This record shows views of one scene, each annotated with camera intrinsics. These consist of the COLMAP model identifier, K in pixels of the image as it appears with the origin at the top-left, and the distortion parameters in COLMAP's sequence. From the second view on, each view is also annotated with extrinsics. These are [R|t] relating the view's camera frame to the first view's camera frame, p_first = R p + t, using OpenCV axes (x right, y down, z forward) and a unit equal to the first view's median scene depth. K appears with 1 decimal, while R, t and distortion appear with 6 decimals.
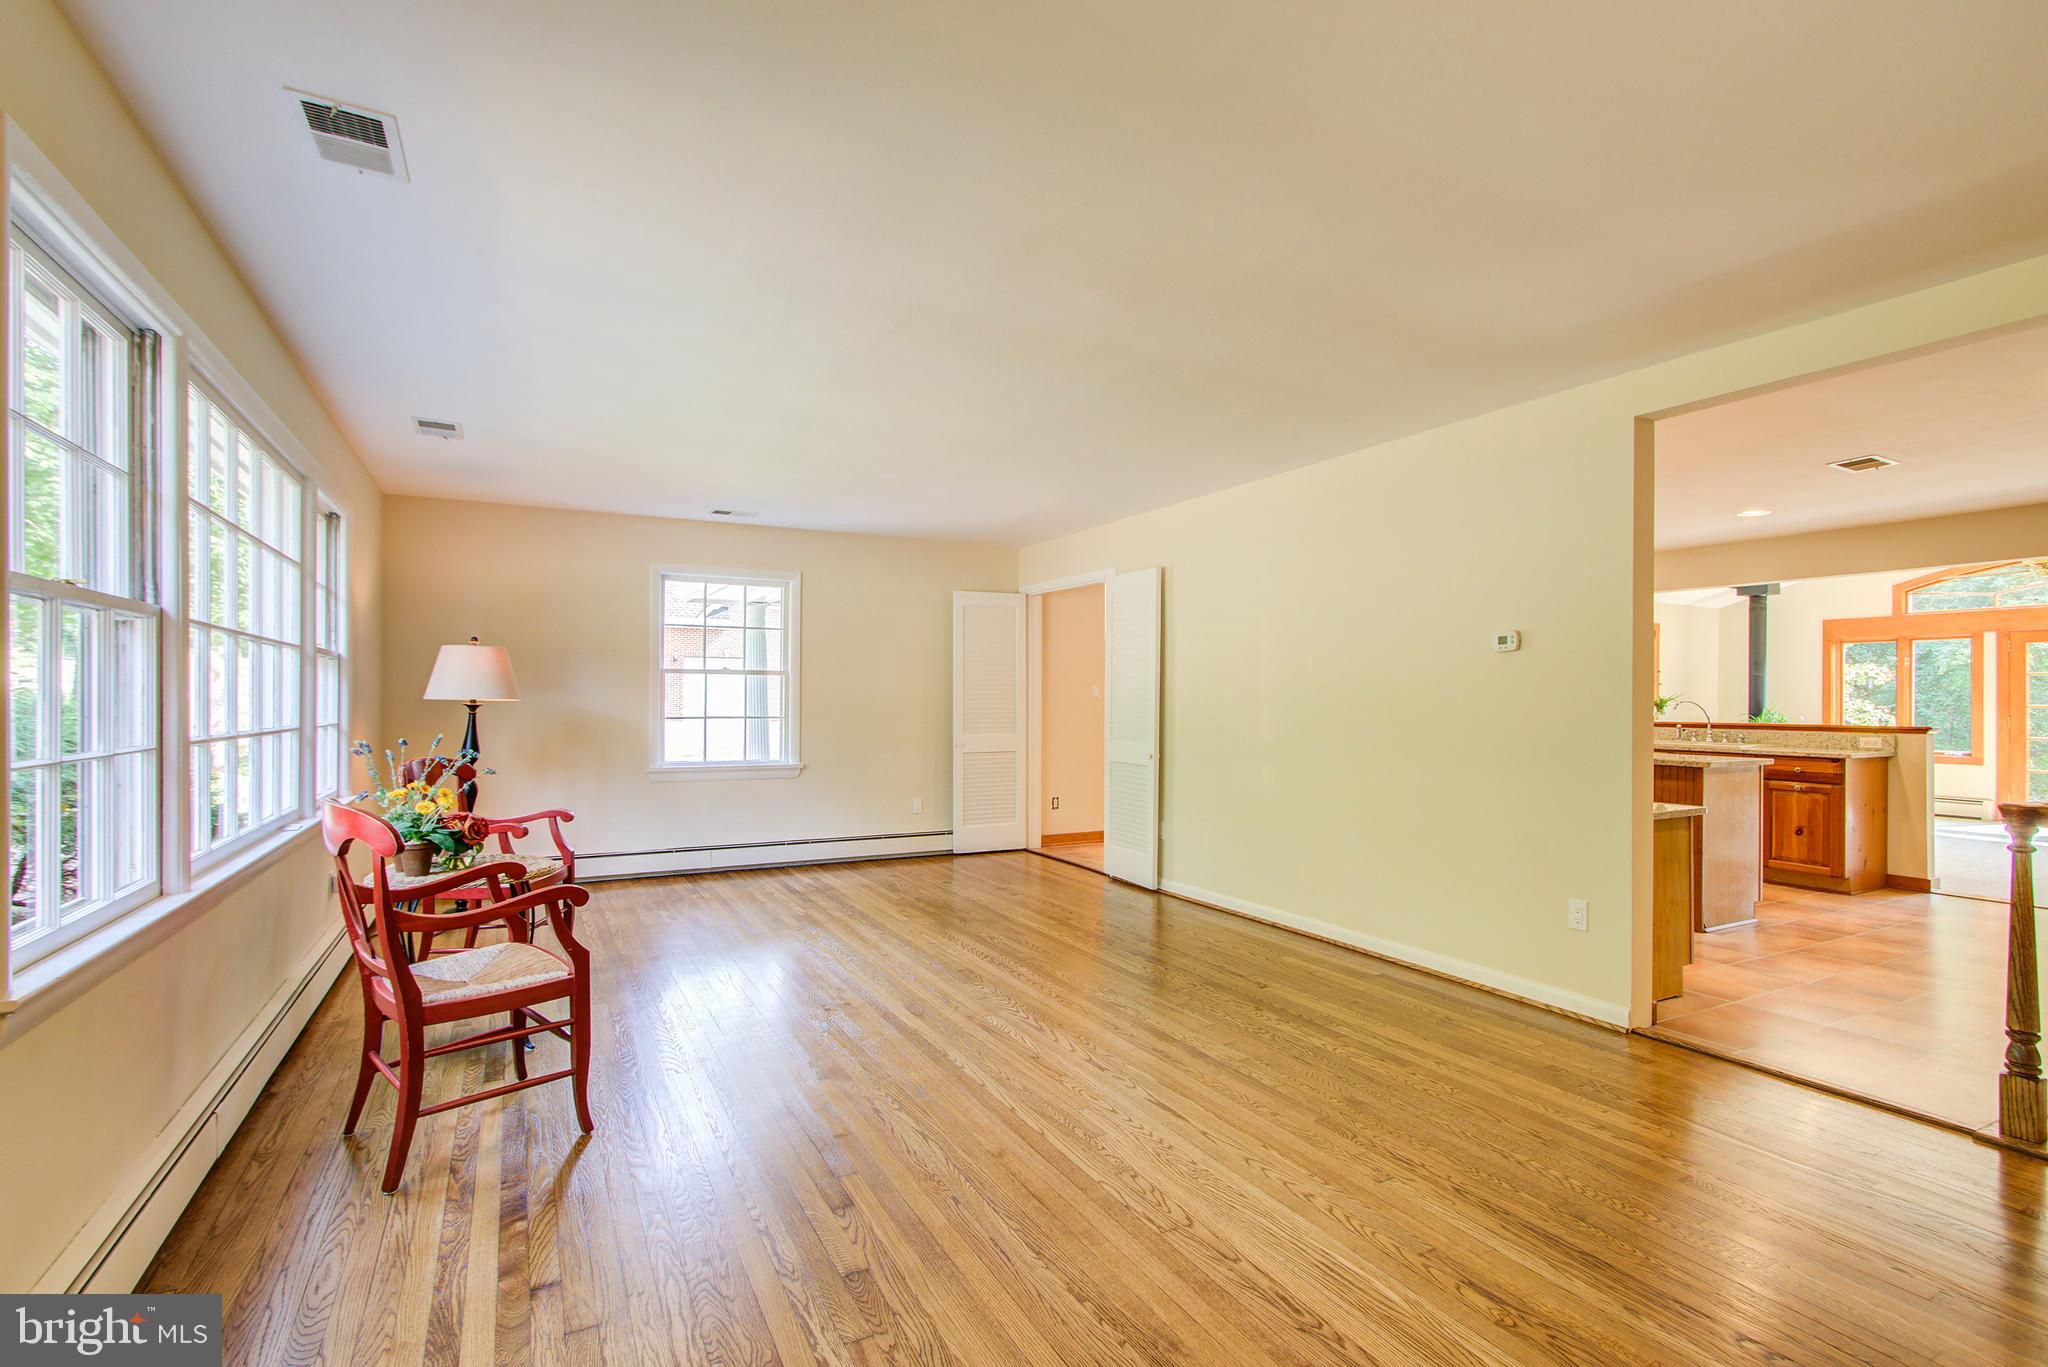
lens RADIAL K [[925.6, 0, 1024.7], [0, 925.6, 691.1], [0, 0, 1]] dist [0.003471, 0.000158]
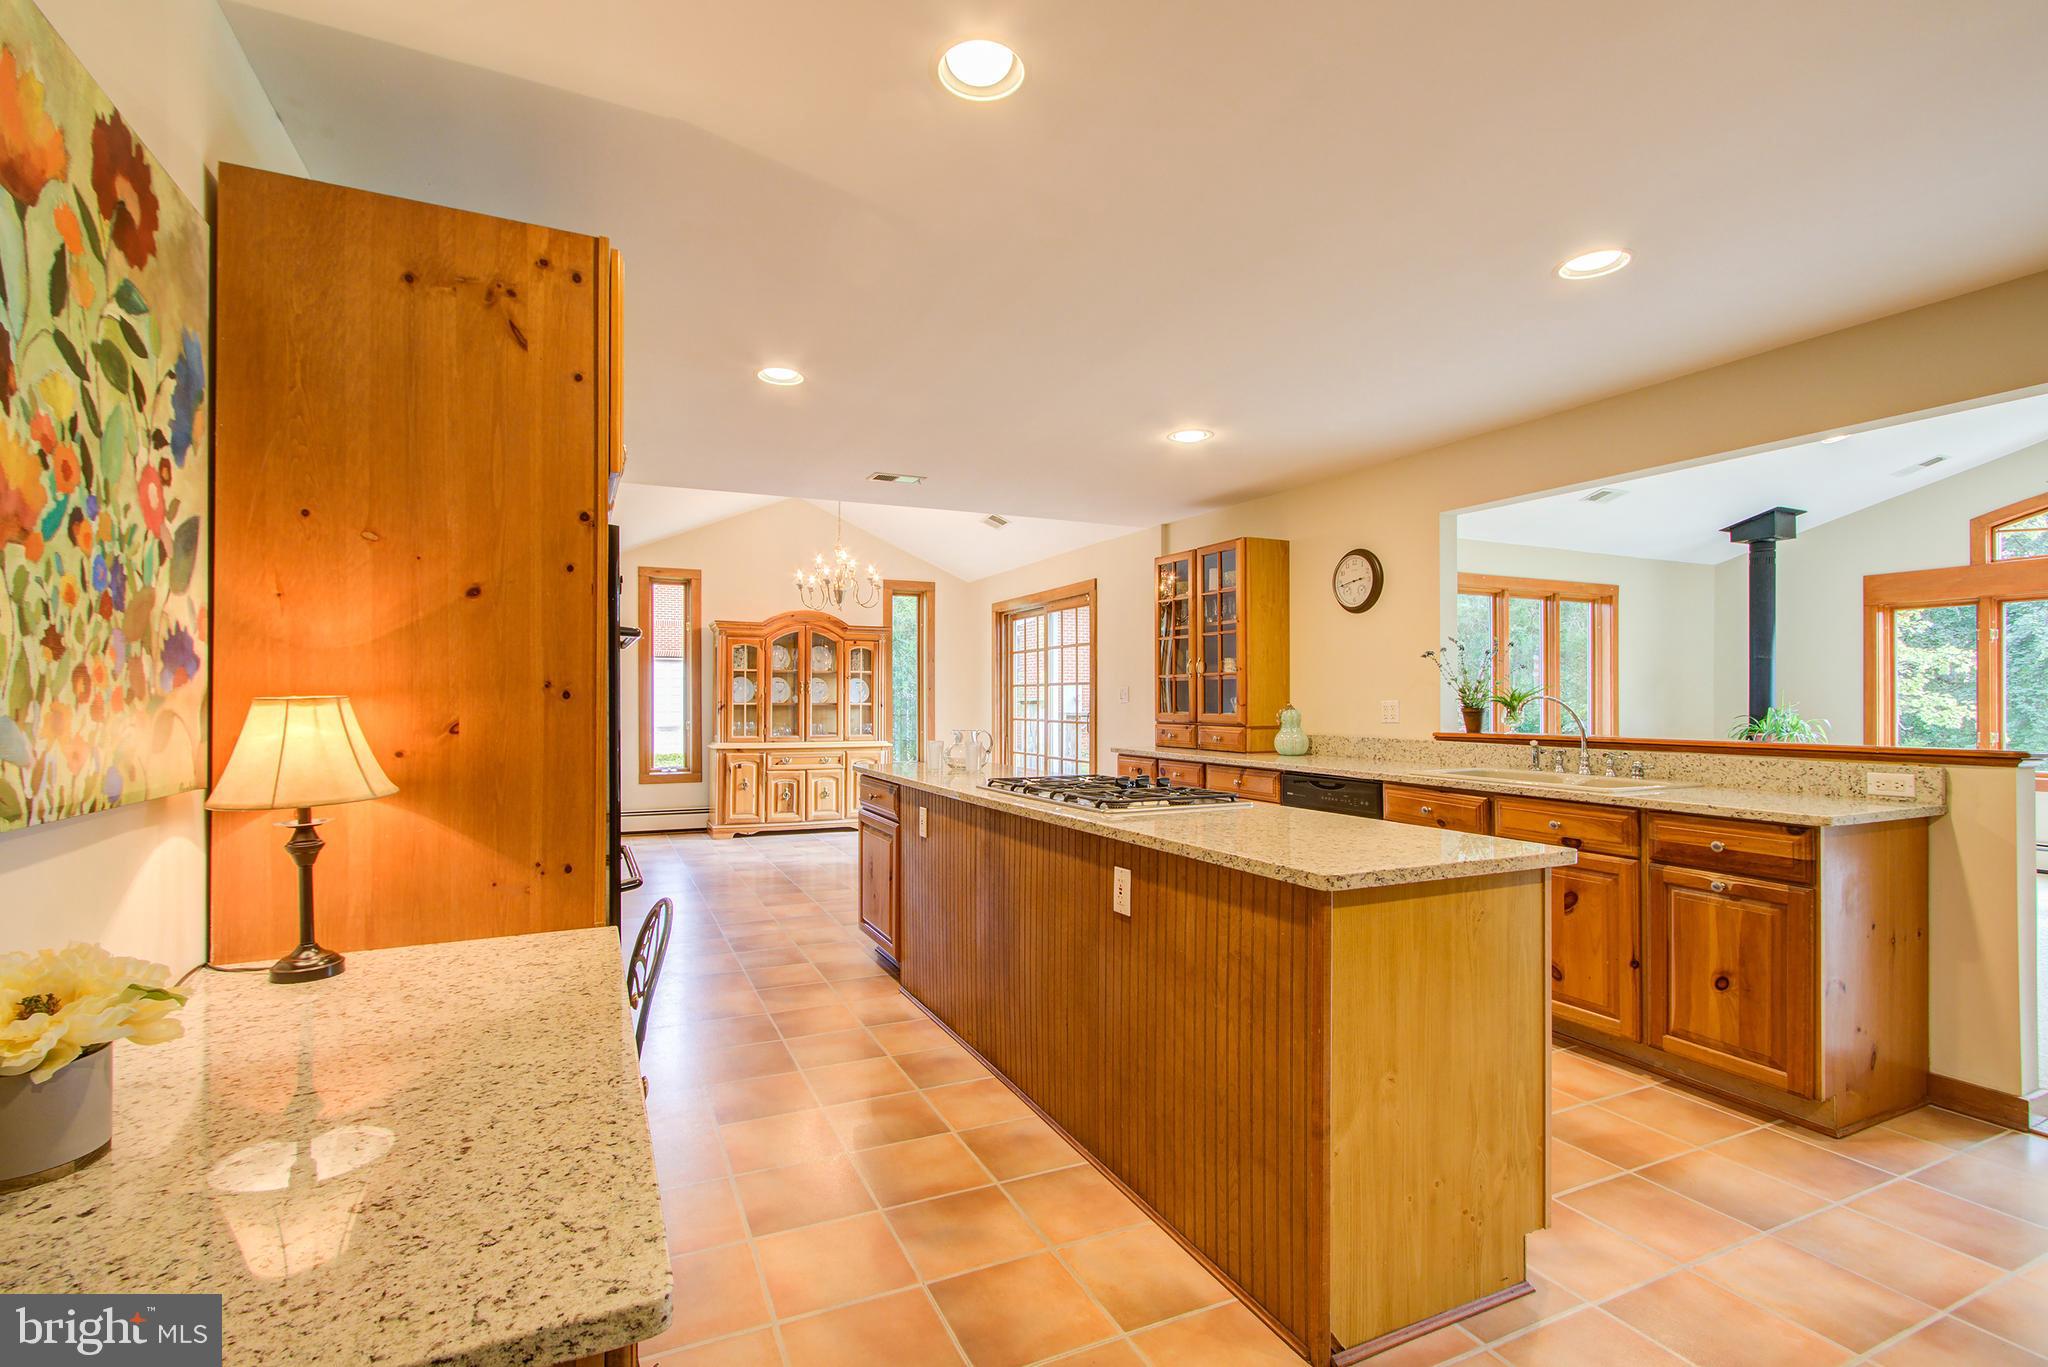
lens RADIAL K [[925.6, 0, 1017.7], [0, 925.6, 694.2], [0, 0, 1]] dist [0.003471, 0.000158]
pose [[0.998339, -0.005962, -0.057307, 0.509923], [0.006188, 0.999974, 0.003753, 0.006405], [0.057283, -0.004101, 0.998350, 0.519587]]
